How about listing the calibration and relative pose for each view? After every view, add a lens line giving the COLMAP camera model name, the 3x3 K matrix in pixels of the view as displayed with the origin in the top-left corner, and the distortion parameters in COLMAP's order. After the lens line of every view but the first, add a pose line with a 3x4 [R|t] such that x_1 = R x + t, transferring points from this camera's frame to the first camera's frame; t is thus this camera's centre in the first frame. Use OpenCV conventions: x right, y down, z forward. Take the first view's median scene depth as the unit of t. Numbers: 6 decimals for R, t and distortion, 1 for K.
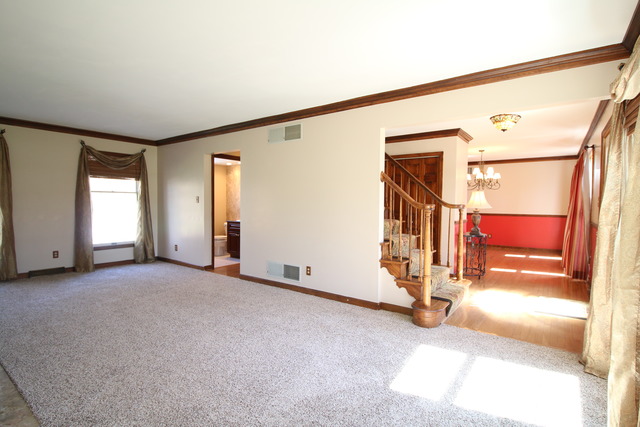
lens RADIAL K [[323.1, 0, 321.2], [0, 323.1, 213.9], [0, 0, 1]] dist [-0.013840, -0.000176]
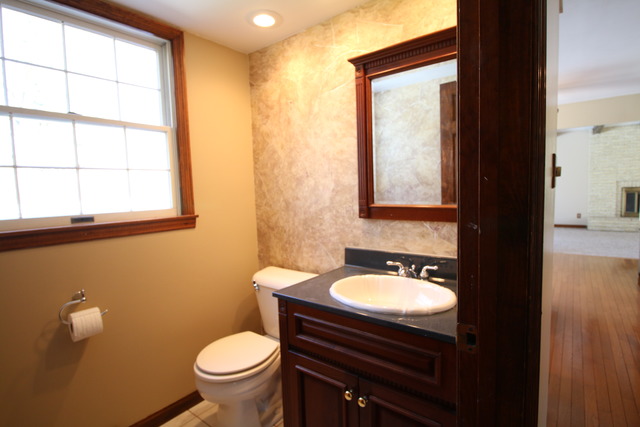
lens RADIAL K [[323.1, 0, 324.9], [0, 323.1, 212.7], [0, 0, 1]] dist [-0.013840, -0.000176]
pose [[0.998853, -0.041837, -0.023274, -0.231627], [0.042698, 0.998371, 0.037835, -0.027050], [0.021653, -0.038786, 0.999013, 0.733765]]
